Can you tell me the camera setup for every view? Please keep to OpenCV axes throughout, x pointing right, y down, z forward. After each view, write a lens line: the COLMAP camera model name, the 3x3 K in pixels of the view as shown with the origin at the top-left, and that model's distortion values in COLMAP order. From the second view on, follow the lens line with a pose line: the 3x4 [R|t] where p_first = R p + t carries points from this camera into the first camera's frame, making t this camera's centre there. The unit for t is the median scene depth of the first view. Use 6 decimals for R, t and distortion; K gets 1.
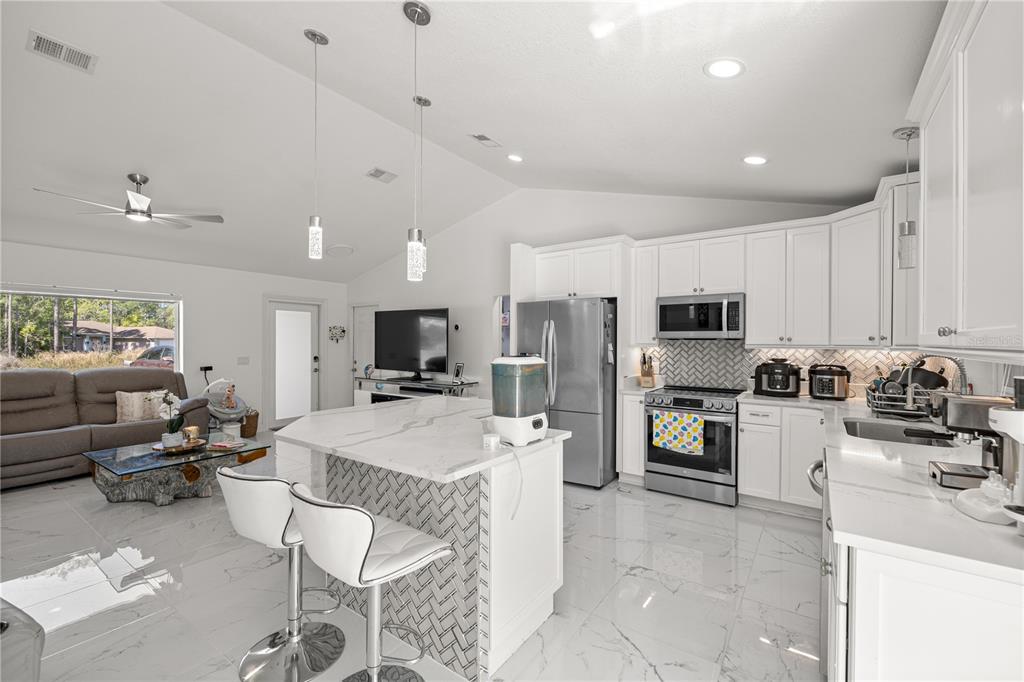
lens RADIAL K [[430.4, 0, 510.6], [0, 430.4, 342.2], [0, 0, 1]] dist [0.001331, -0.000004]
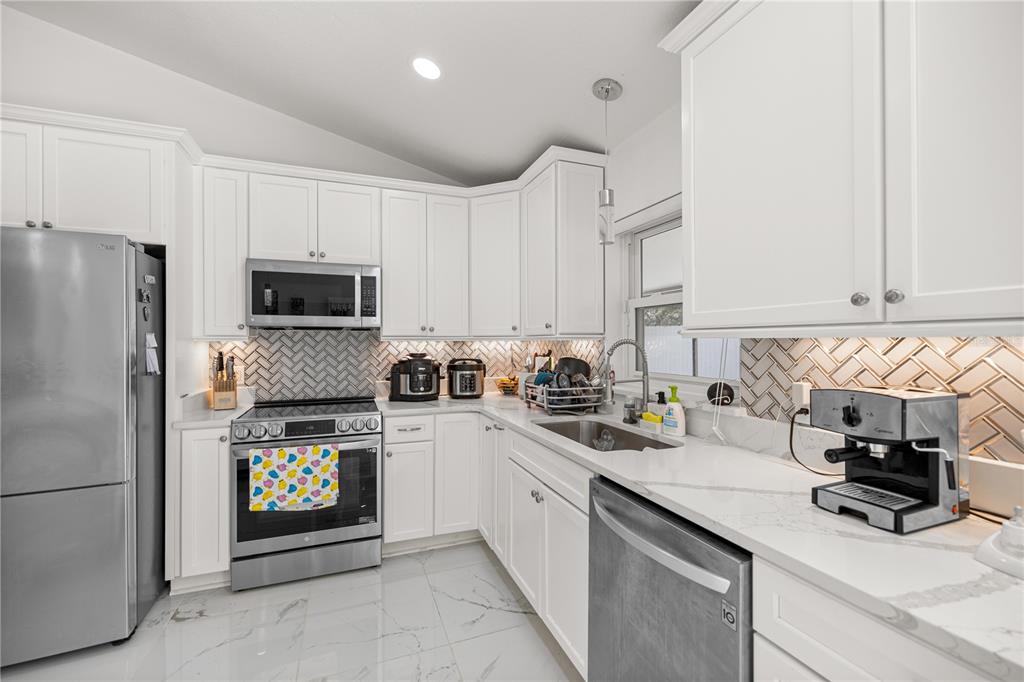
lens RADIAL K [[430.4, 0, 511.5], [0, 430.4, 340.1], [0, 0, 1]] dist [0.001331, -0.000004]
pose [[0.557575, -0.003202, 0.830120, 0.052202], [0.004971, 0.999988, 0.000518, 0.013391], [-0.830111, 0.003838, 0.557584, 0.400370]]
